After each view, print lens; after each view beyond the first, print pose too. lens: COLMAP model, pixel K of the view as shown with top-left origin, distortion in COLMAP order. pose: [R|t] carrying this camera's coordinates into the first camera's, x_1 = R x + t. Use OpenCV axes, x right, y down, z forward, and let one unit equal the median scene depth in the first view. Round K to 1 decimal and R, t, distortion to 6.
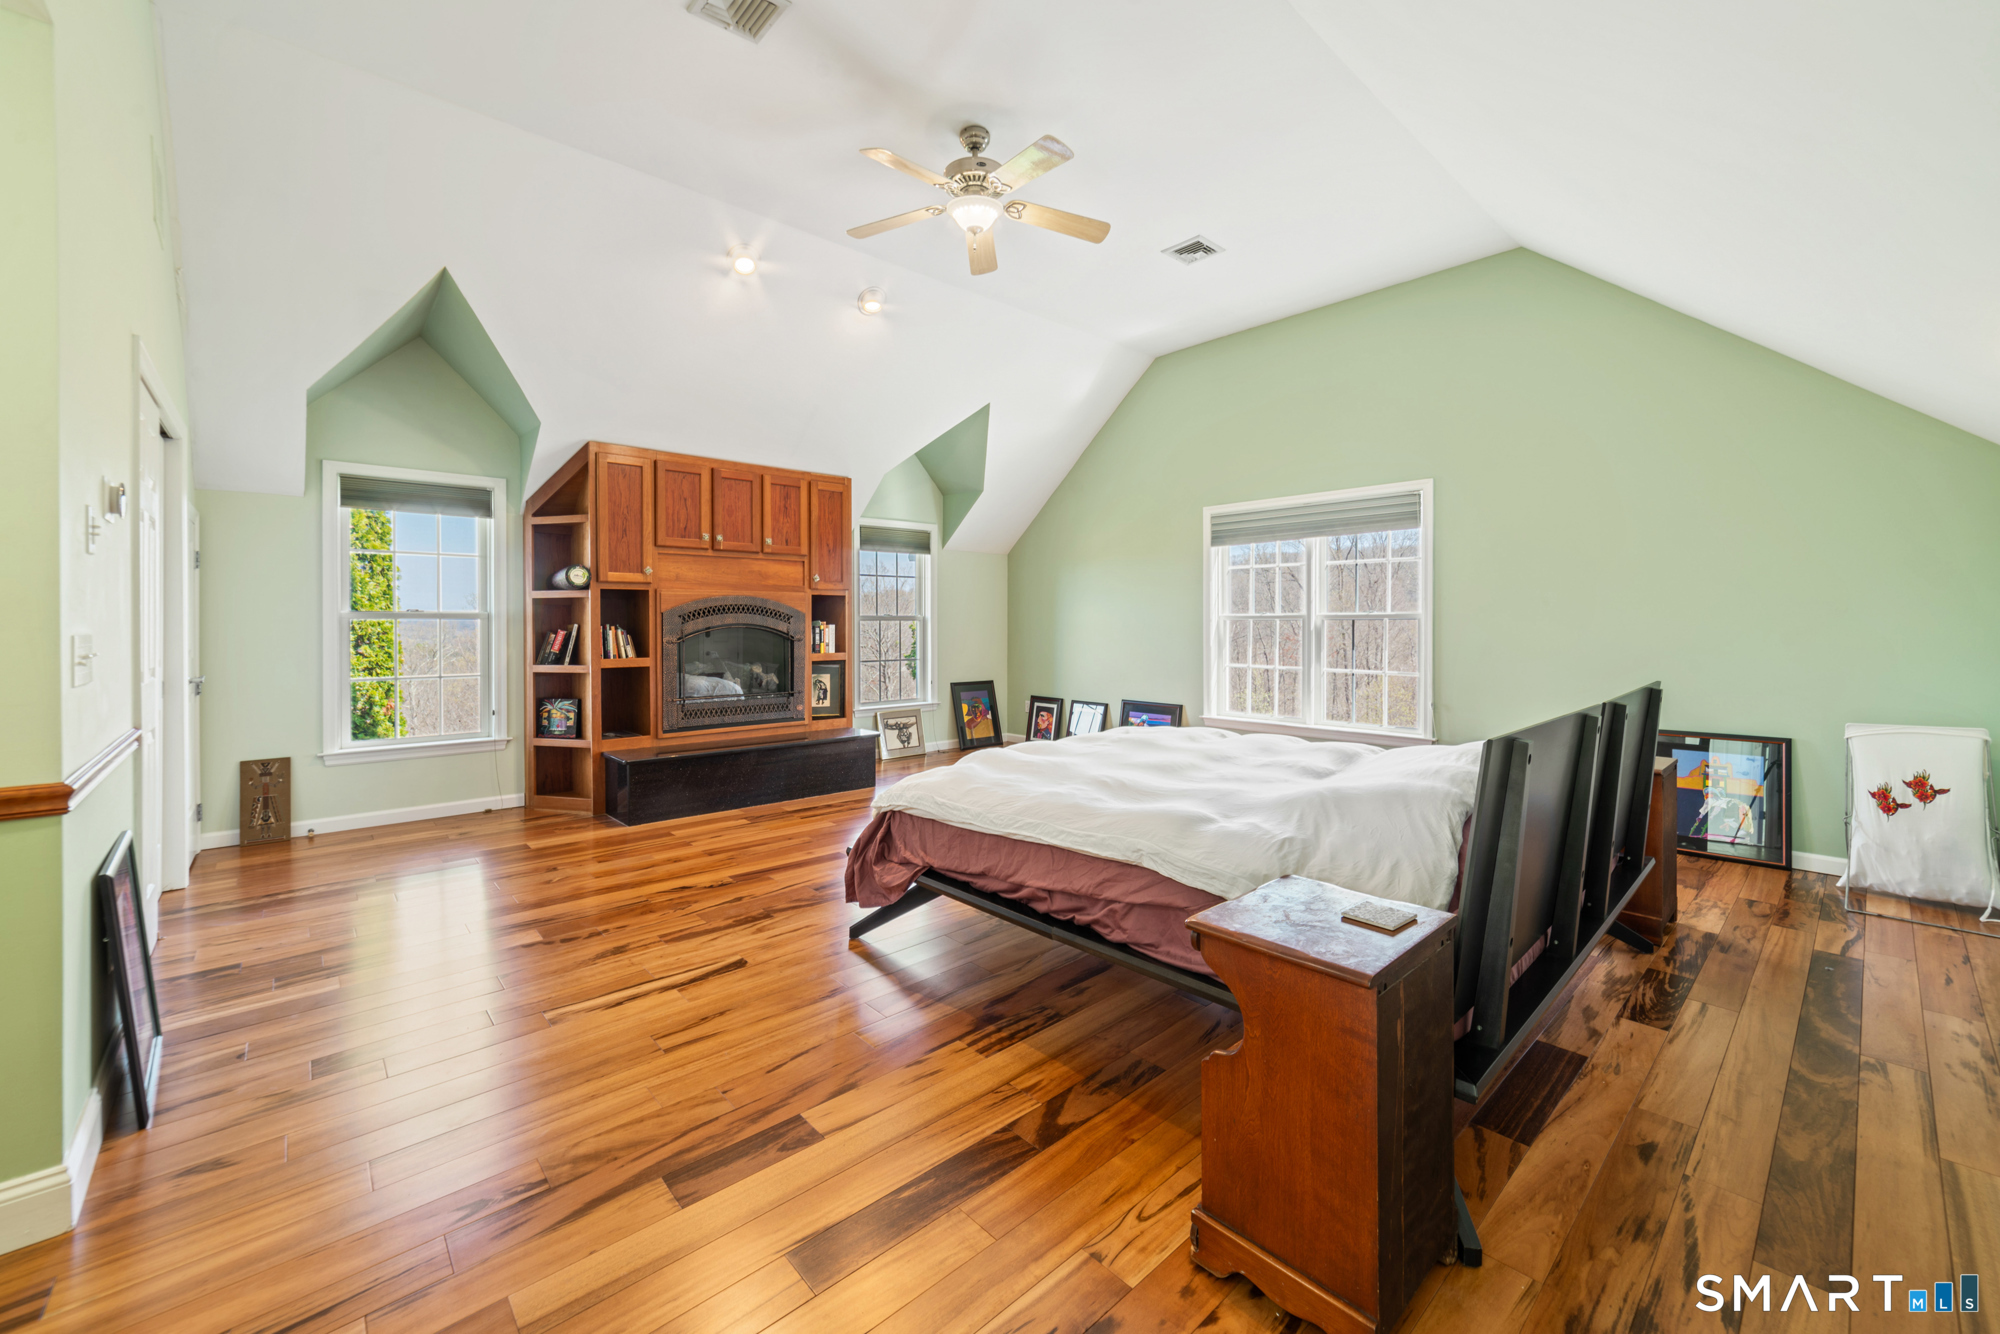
lens RADIAL K [[788.0, 0, 1006.2], [0, 788.0, 631.2], [0, 0, 1]] dist [0.000347, 0.000341]
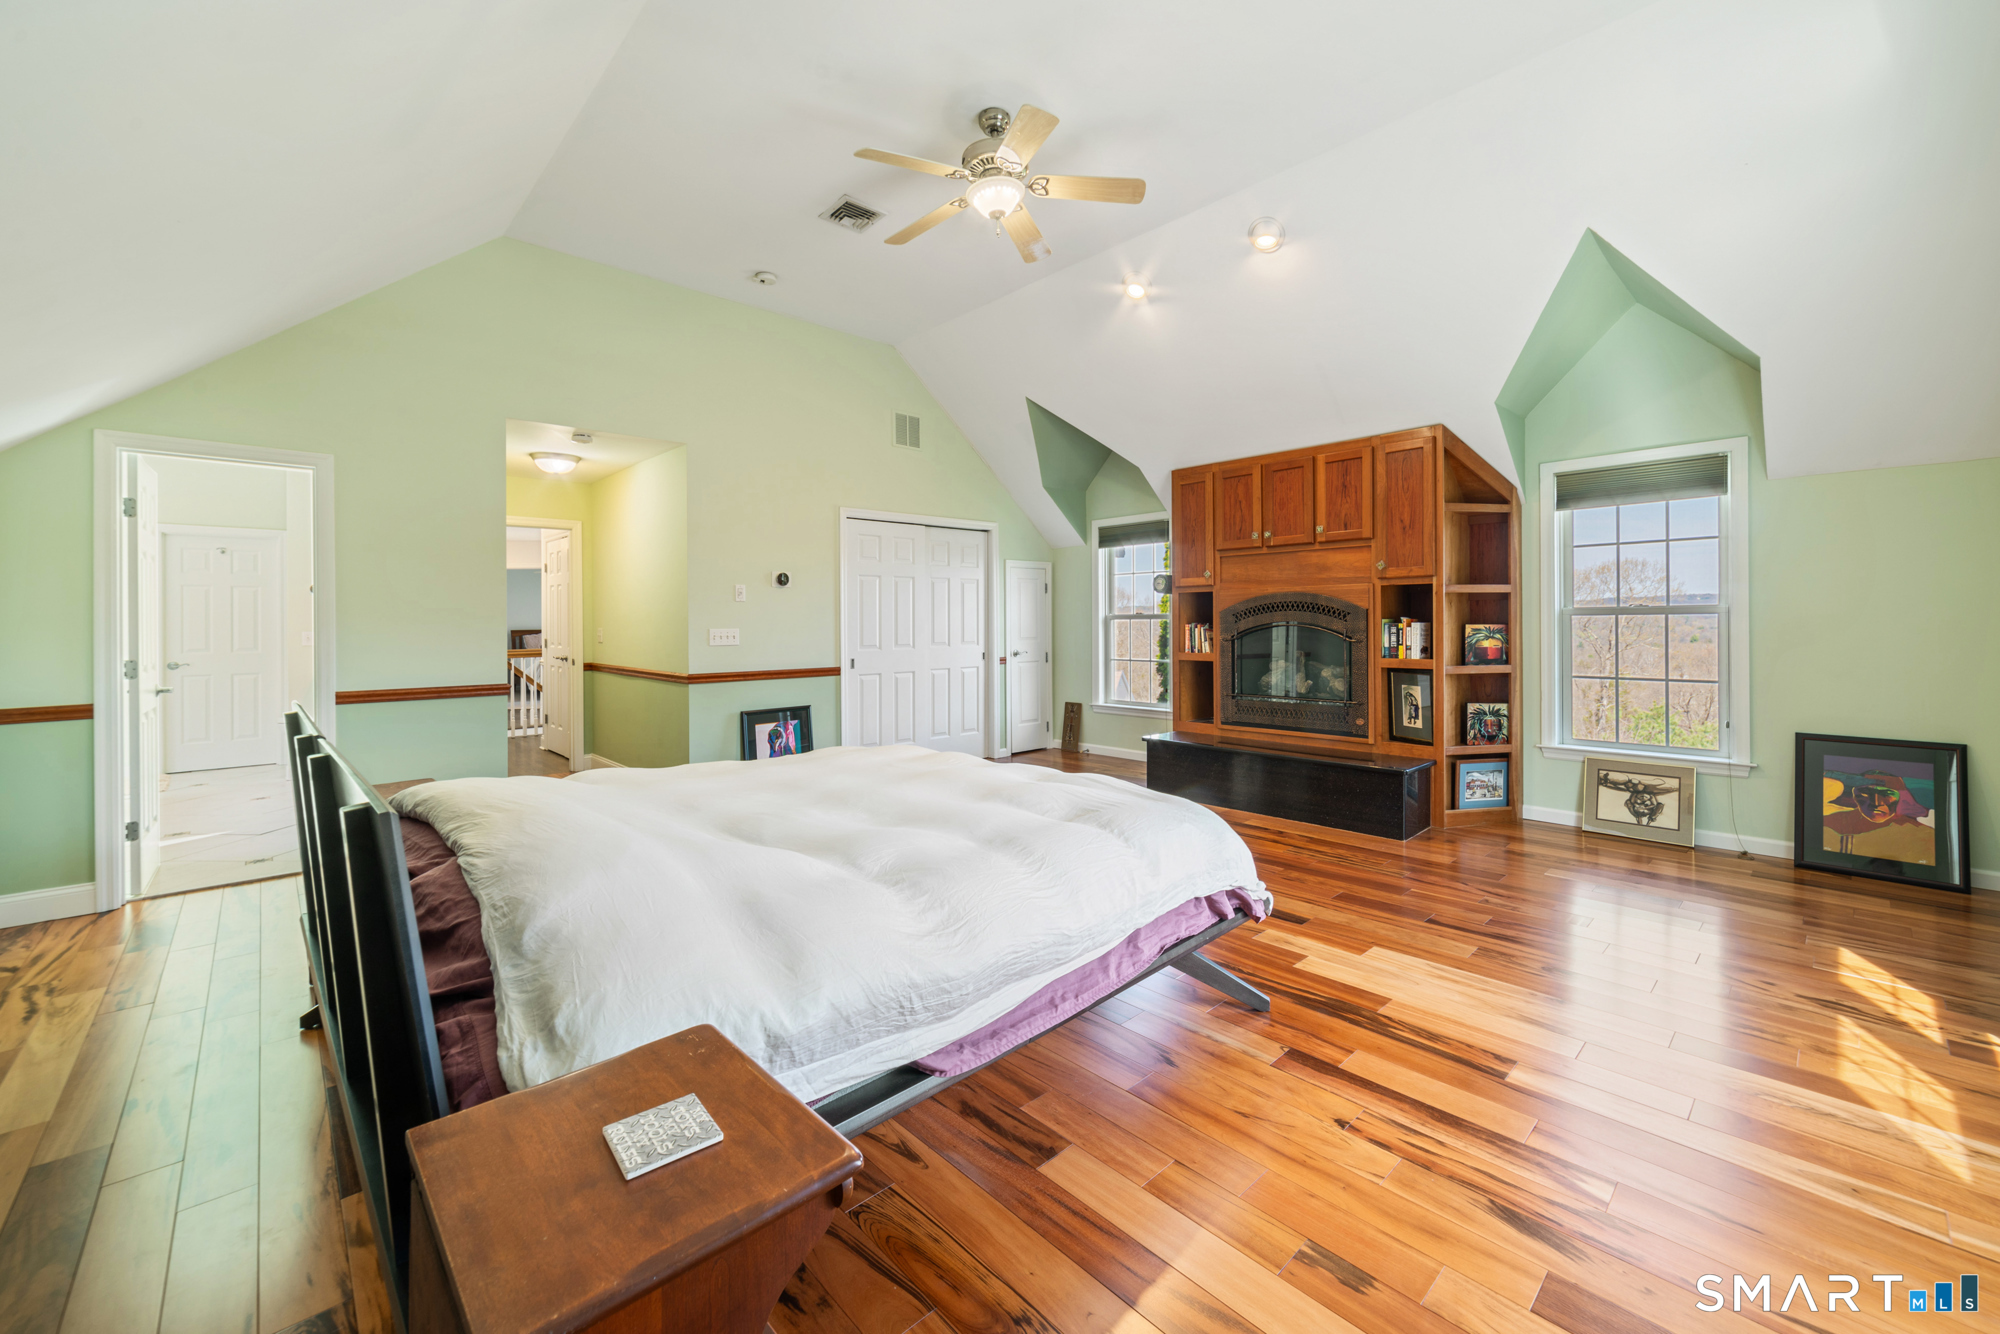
lens RADIAL K [[788.0, 0, 1006.2], [0, 788.0, 631.2], [0, 0, 1]] dist [0.000347, 0.000341]
pose [[0.017206, 0.012343, -0.999776, 0.580664], [-0.002349, 0.999922, 0.012304, -0.008735], [0.999849, 0.002136, 0.017234, 0.624549]]
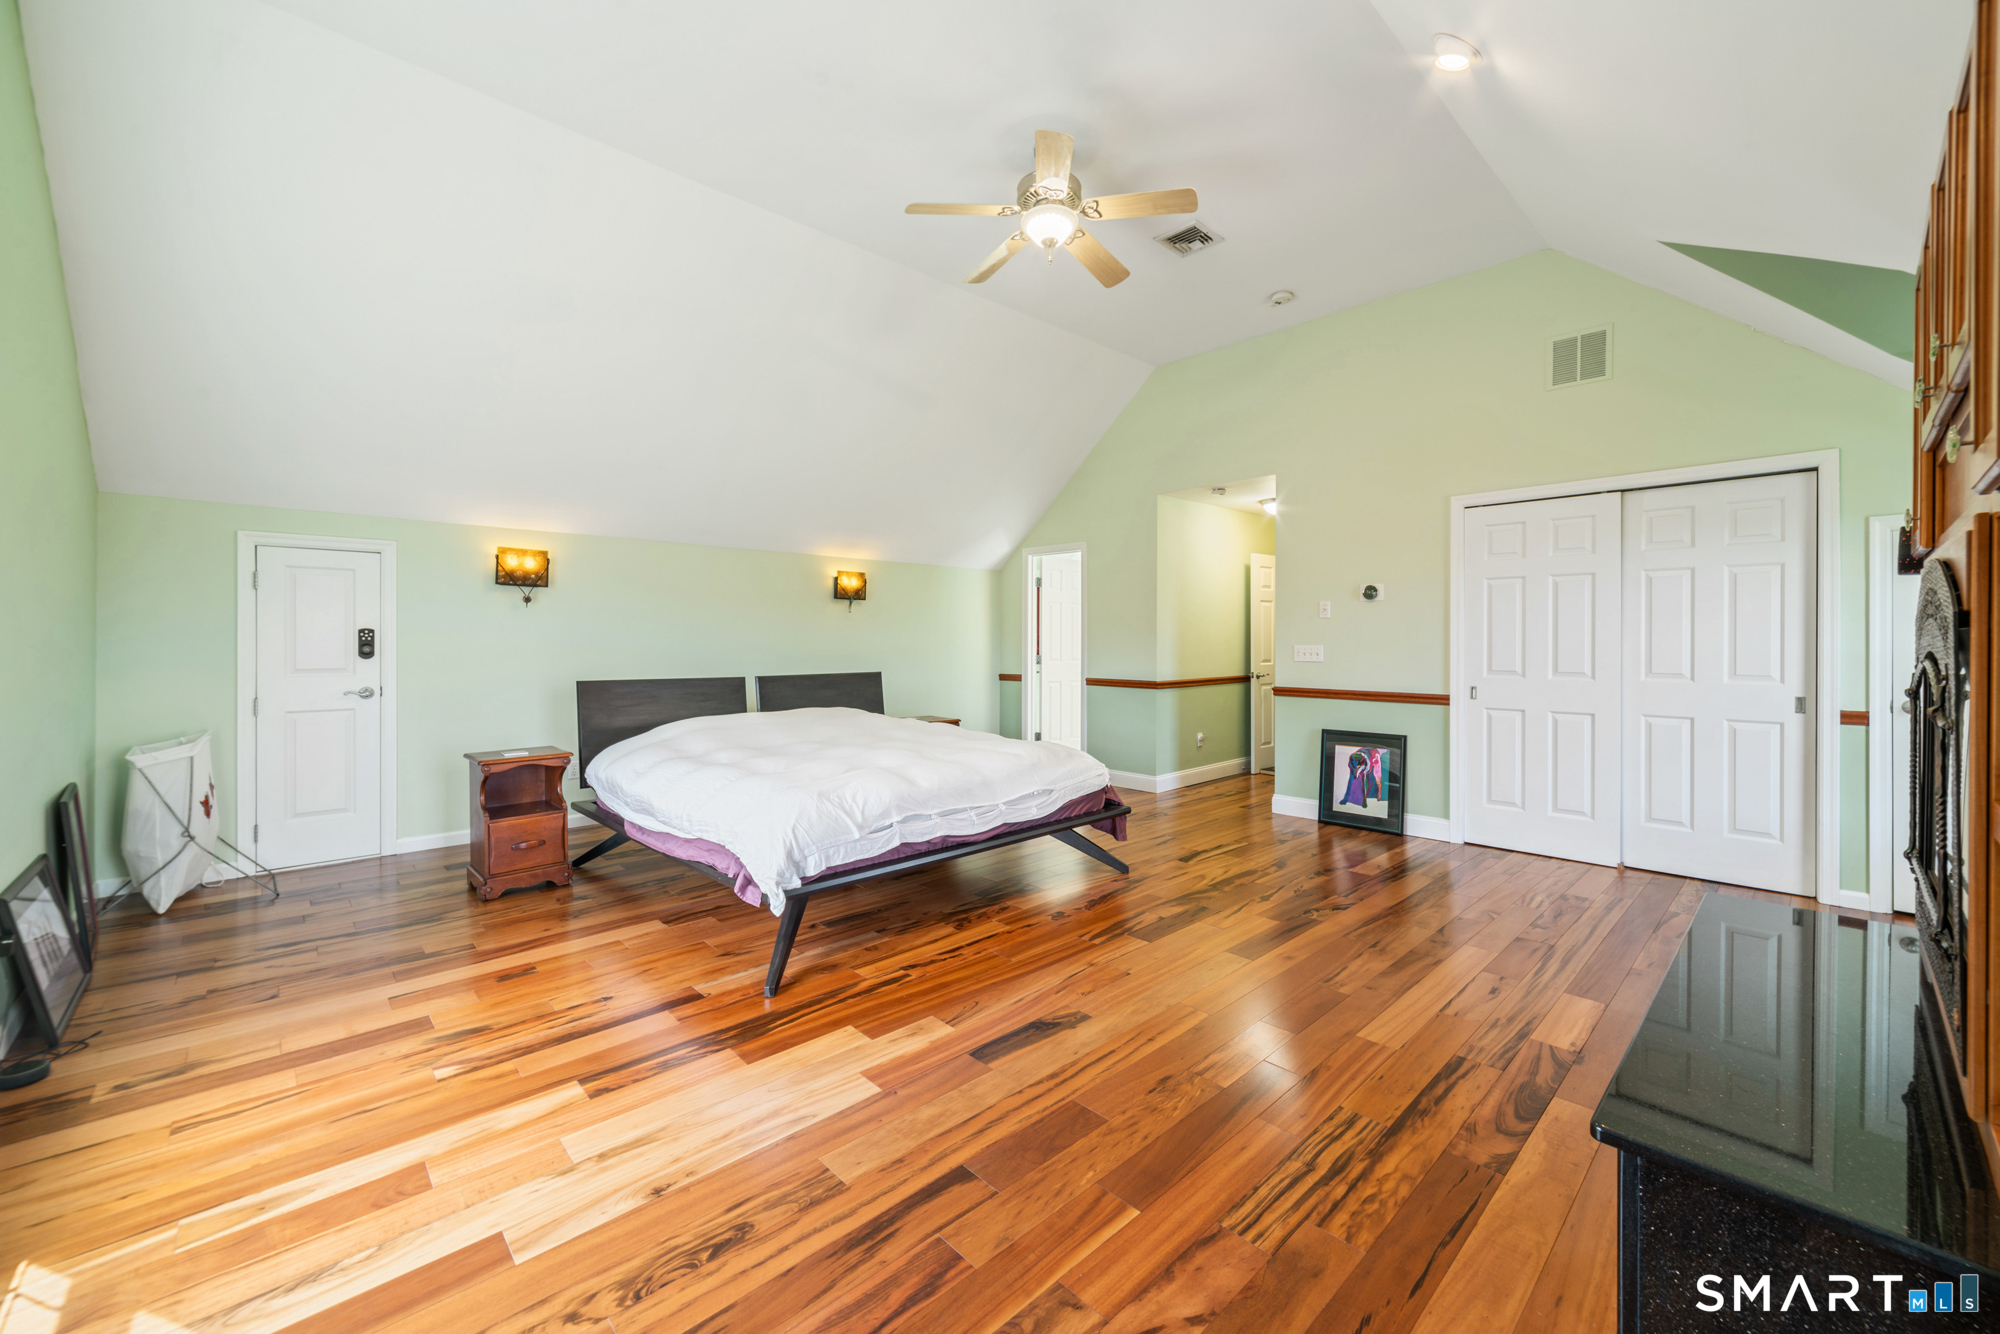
lens RADIAL K [[784.5, 0, 1015.0], [0, 784.5, 646.8], [0, 0, 1]] dist [-0.000089, 0.000043]
pose [[-0.999515, -0.000809, -0.031124, 0.021218], [-0.001387, 0.999827, 0.018539, -0.014718], [0.031104, 0.018573, -0.999344, 1.245398]]
